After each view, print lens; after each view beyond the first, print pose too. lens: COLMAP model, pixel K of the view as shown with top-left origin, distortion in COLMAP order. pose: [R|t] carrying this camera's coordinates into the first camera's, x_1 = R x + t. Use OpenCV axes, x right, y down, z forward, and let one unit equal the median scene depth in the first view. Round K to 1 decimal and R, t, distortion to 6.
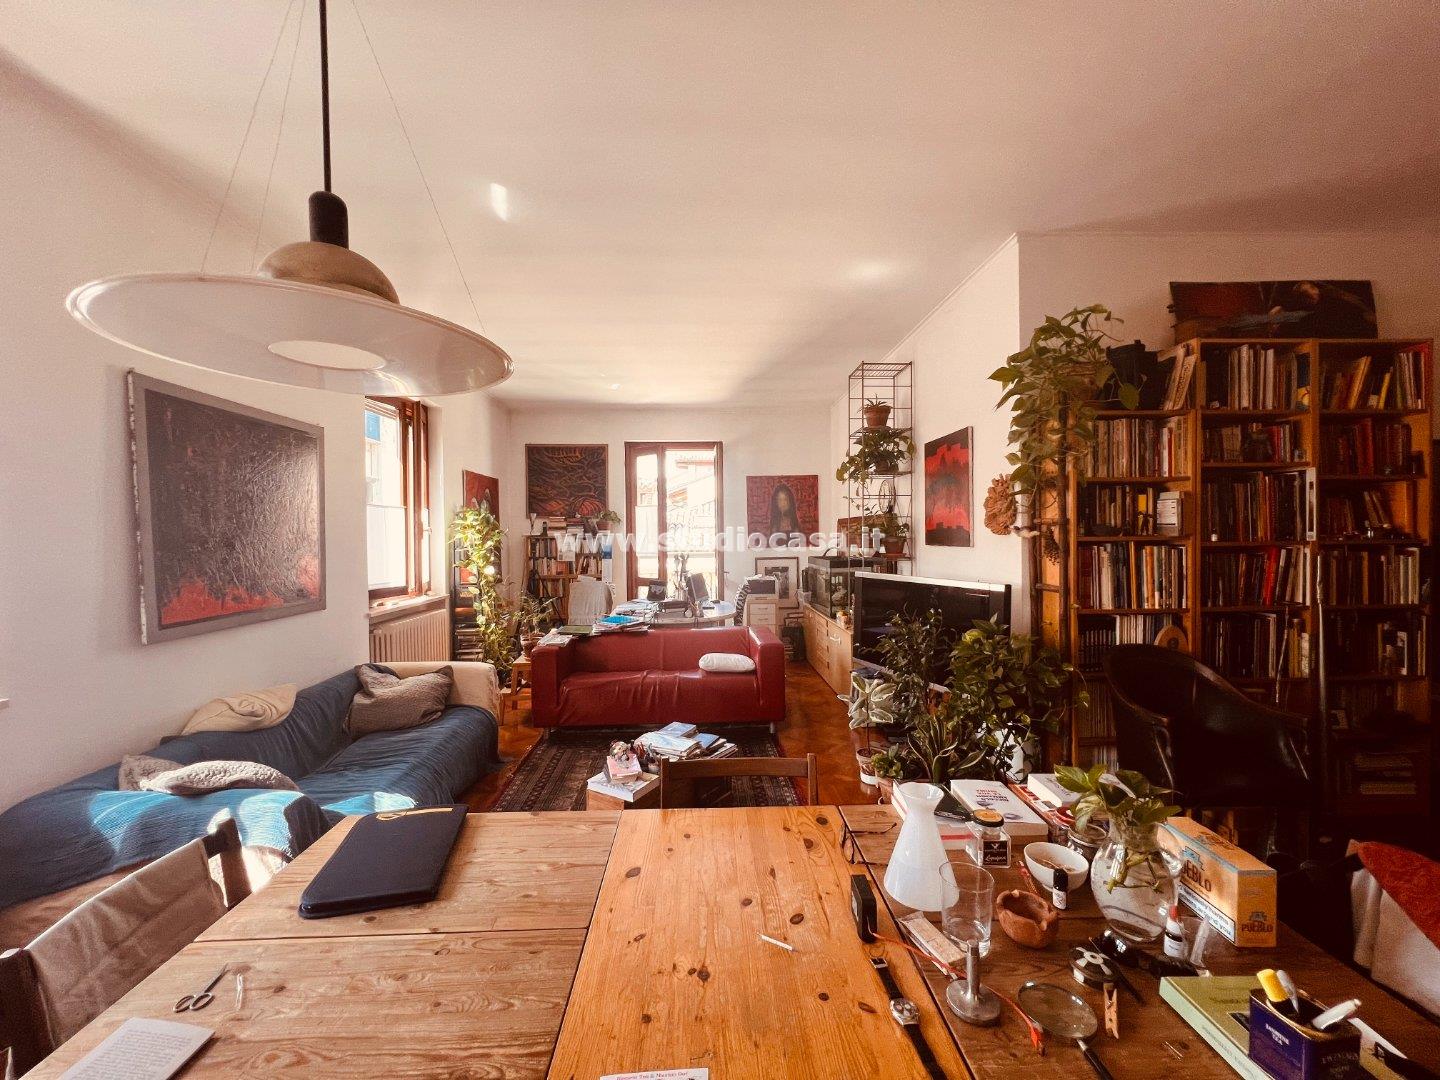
lens RADIAL K [[576.9, 0, 720.0], [0, 576.9, 540.0], [0, 0, 1]] dist [-0.000513, 0.000148]
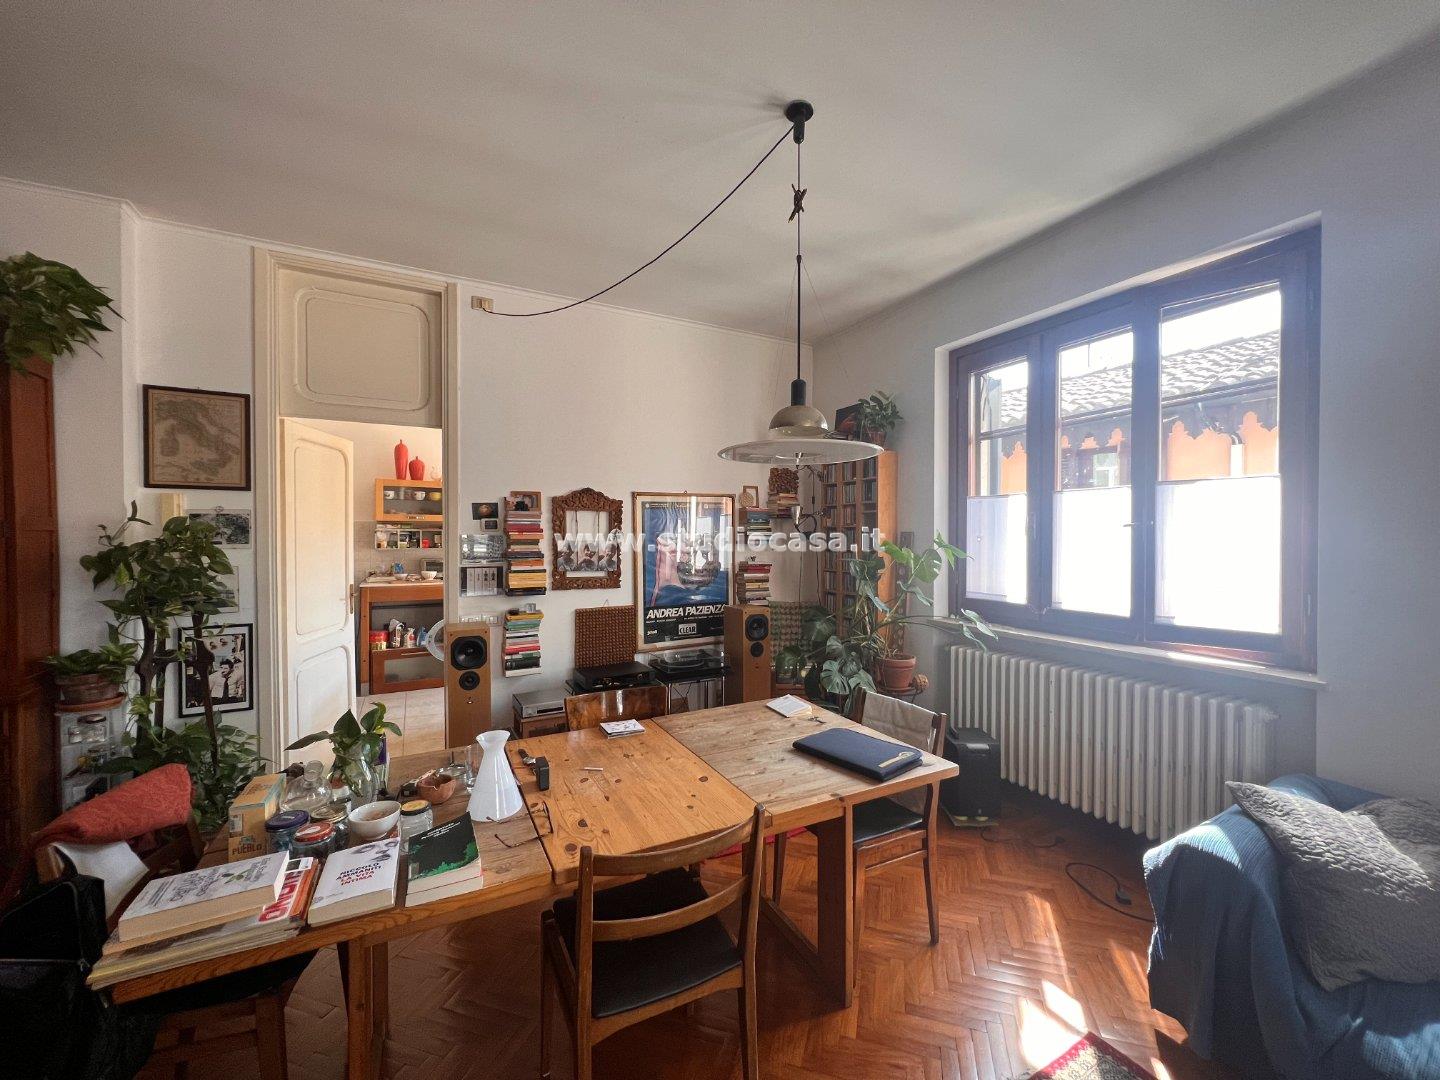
lens RADIAL K [[576.9, 0, 720.0], [0, 576.9, 540.0], [0, 0, 1]] dist [-0.000513, 0.000148]
pose [[-0.901274, 0.016741, -0.432926, 0.108076], [0.008595, 0.999747, 0.020765, -0.010698], [0.433165, 0.014994, -0.901190, 0.590613]]
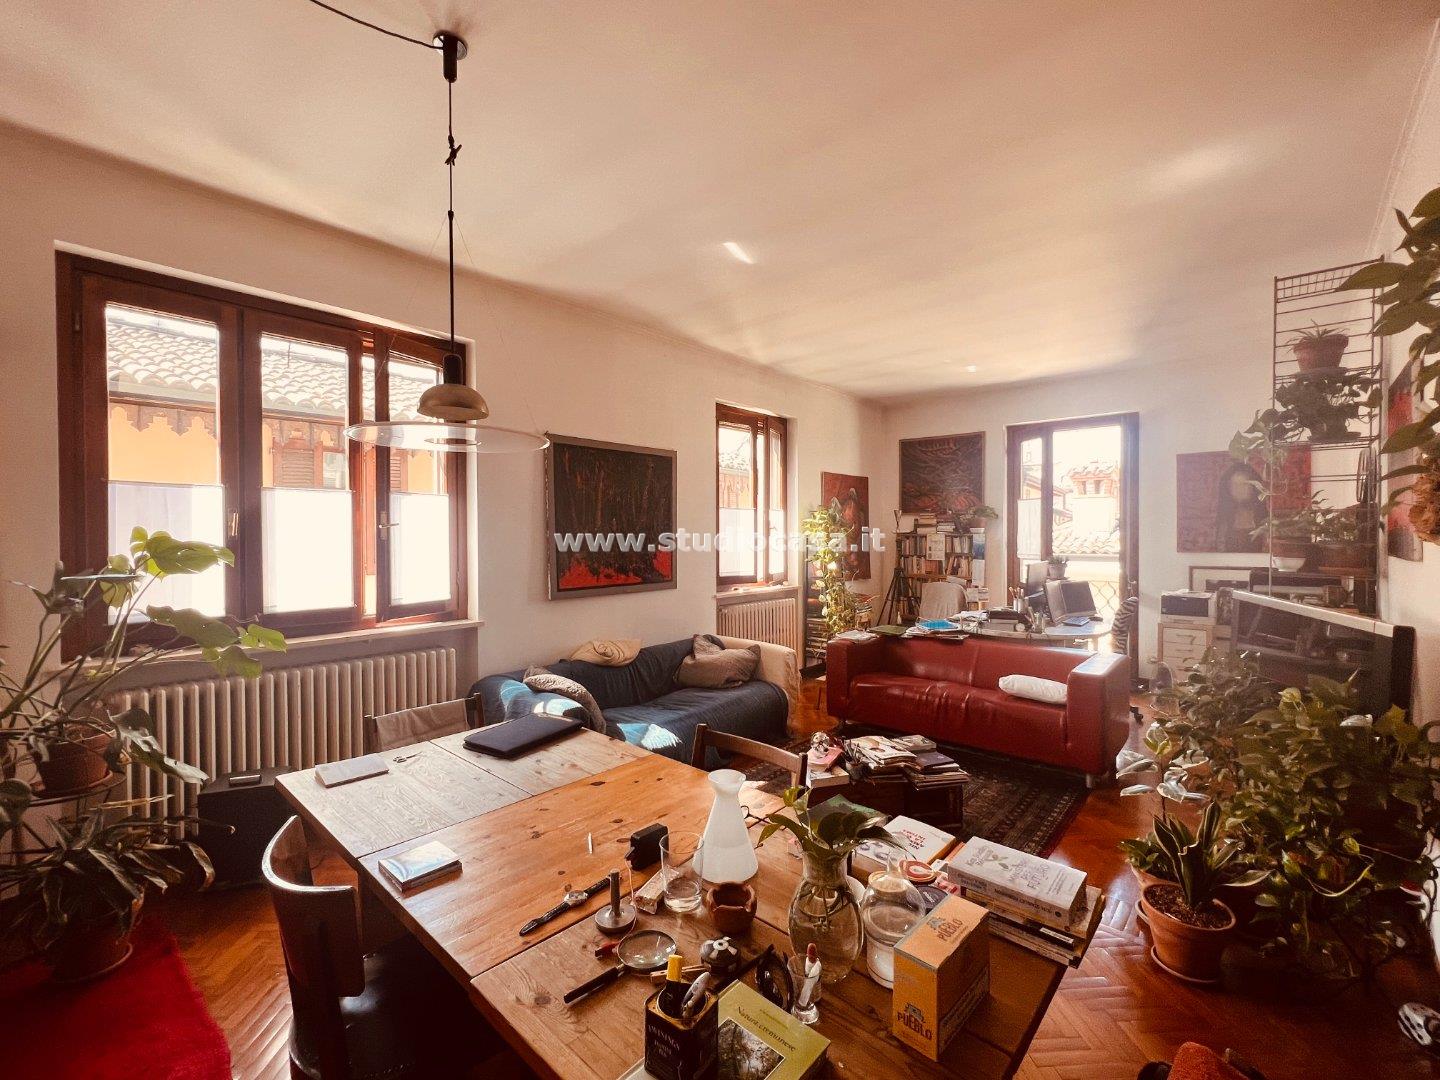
lens RADIAL K [[623.5, 0, 720.0], [0, 623.5, 540.0], [0, 0, 1]] dist [0.000617, 0.000234]
pose [[0.717435, 0.017092, -0.696416, 0.281889], [-0.011487, 0.999853, 0.012705, -0.007929], [0.696531, -0.001115, 0.717526, 0.033786]]
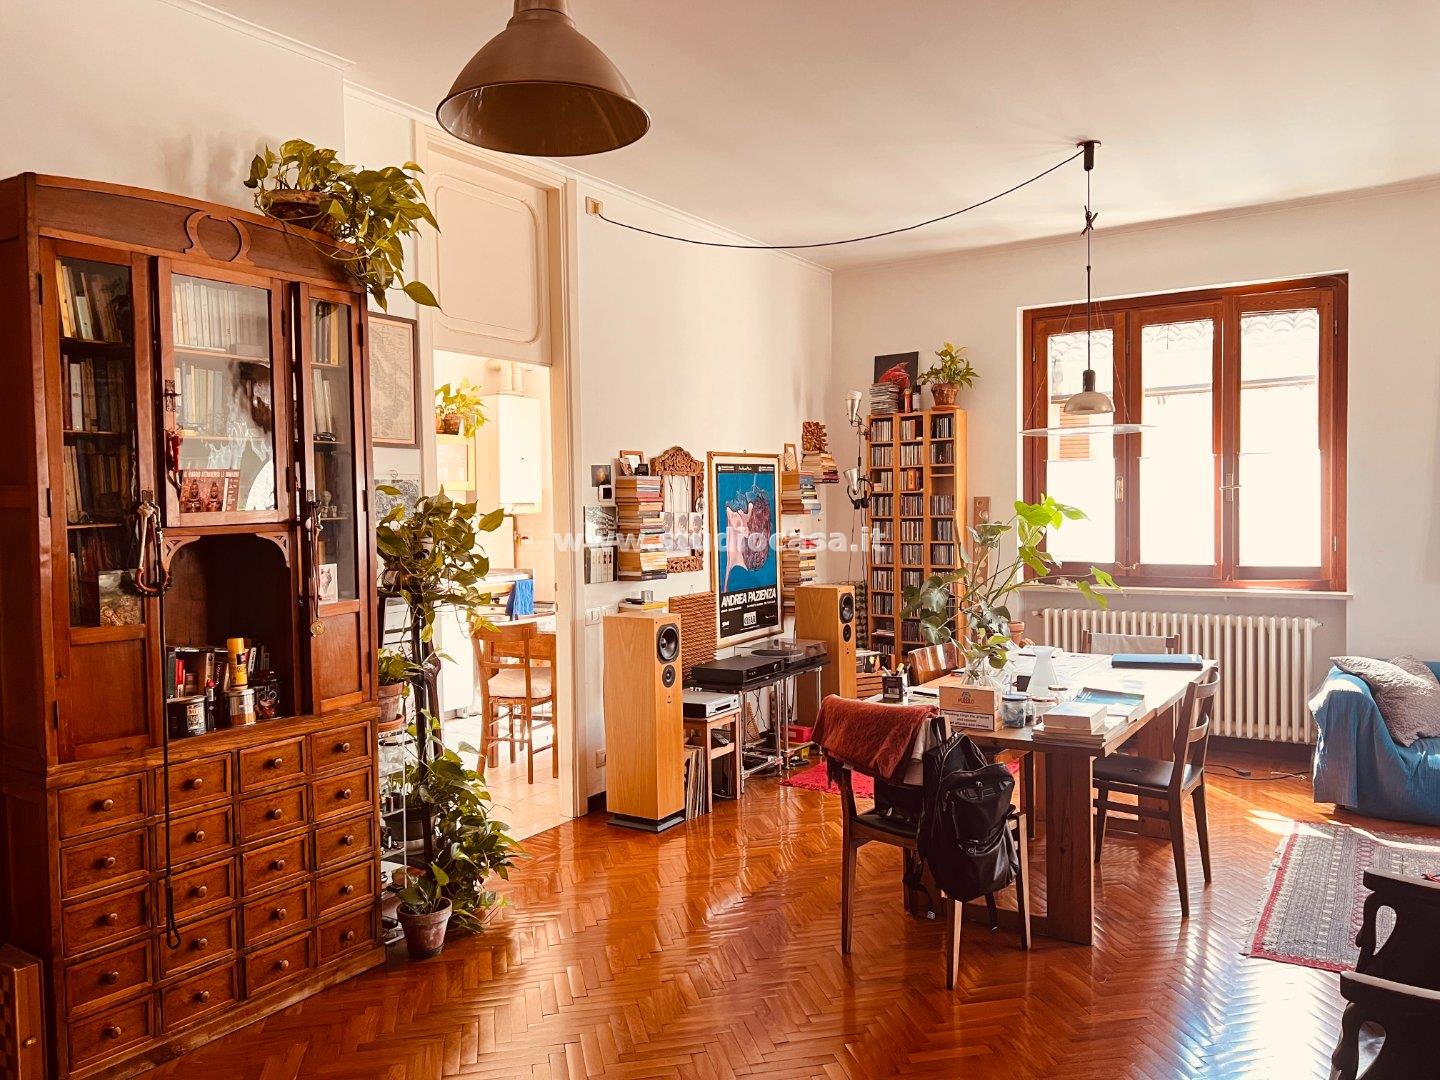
lens RADIAL K [[1083.0, 0, 718.2], [0, 1083.0, 557.7], [0, 0, 1]] dist [0.038554, -0.003601]
pose [[-0.571893, 0.060559, -0.818090, 0.903811], [0.015583, 0.997893, 0.062976, -0.018928], [0.820180, 0.023268, -0.571632, 0.515378]]
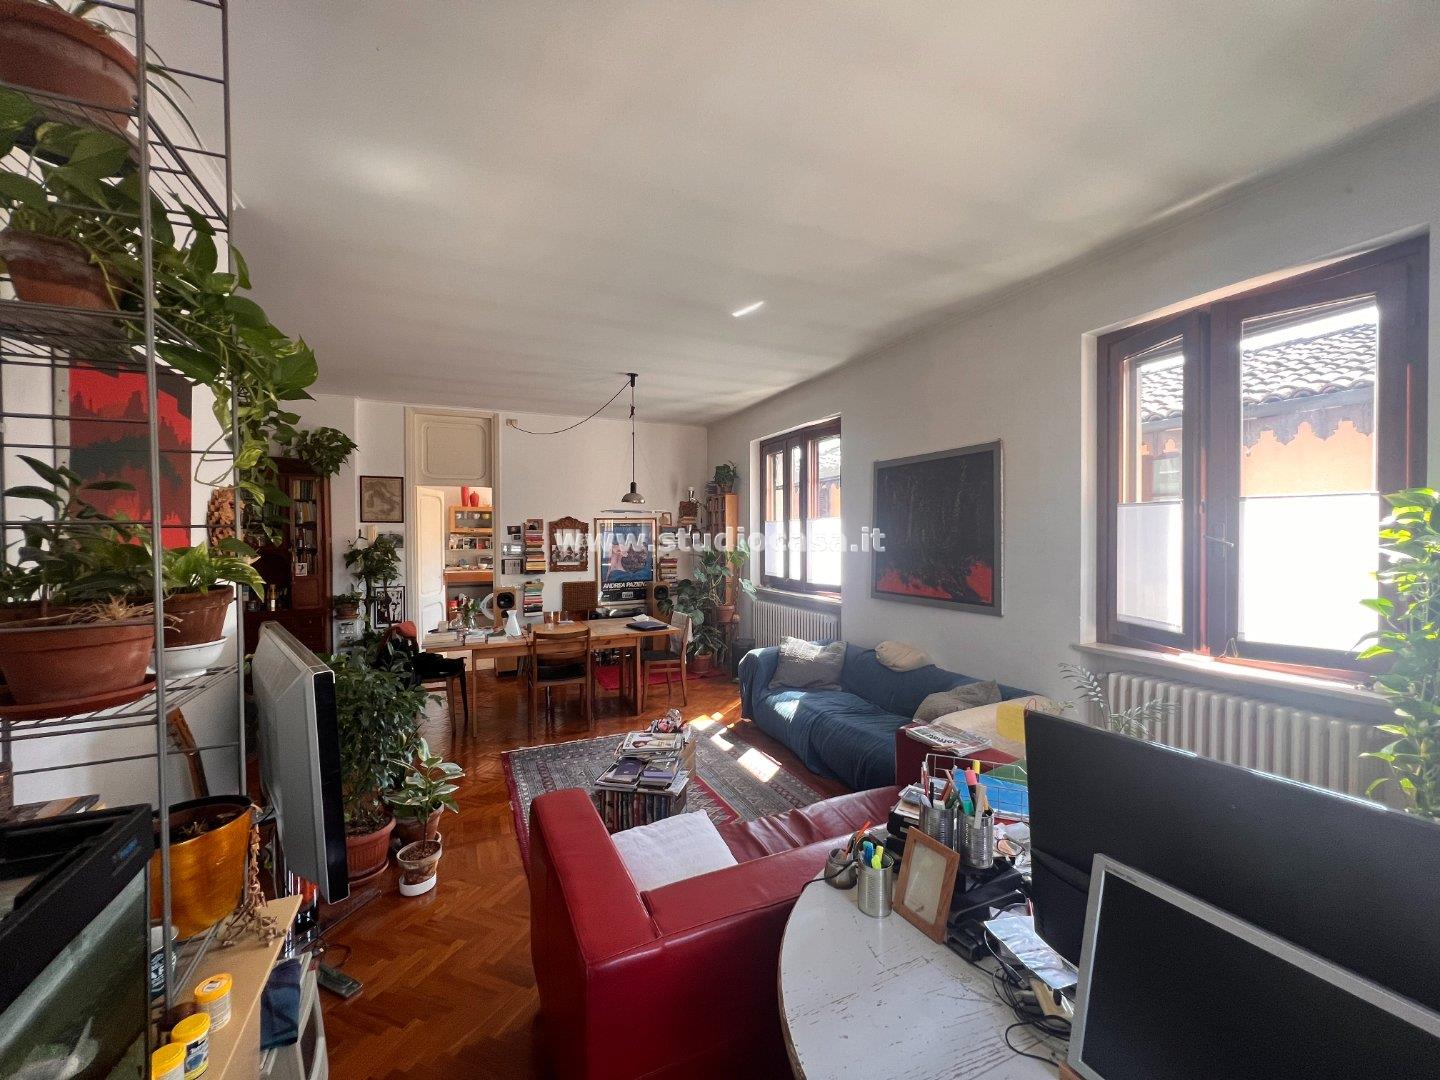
lens RADIAL K [[576.9, 0, 720.0], [0, 576.9, 540.0], [0, 0, 1]] dist [-0.000513, 0.000148]
pose [[-0.926098, 0.021778, -0.376655, 0.124505], [0.014368, 0.999644, 0.022473, -0.036012], [0.377010, 0.015400, -0.926081, 1.310577]]
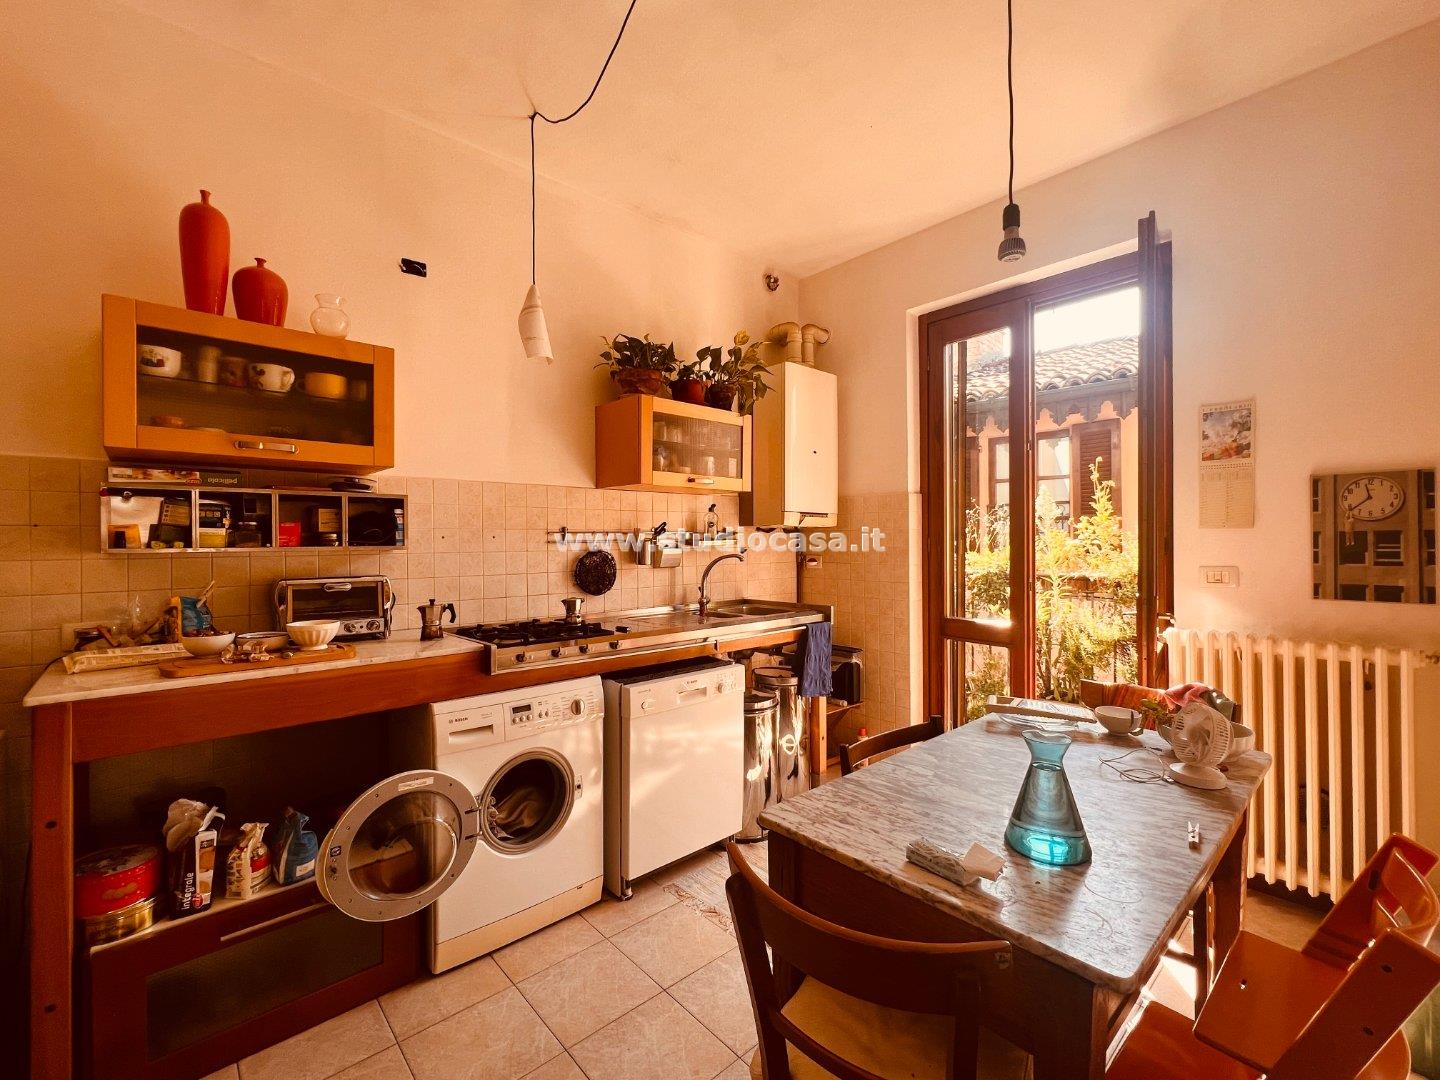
lens RADIAL K [[616.9, 0, 719.5], [0, 616.9, 532.8], [0, 0, 1]] dist [-0.000189, 0.000001]
pose [[-0.770102, 0.020108, -0.637603, 0.185192], [0.009479, 0.999753, 0.020080, 0.011412], [0.637850, 0.009420, -0.770103, -0.269439]]
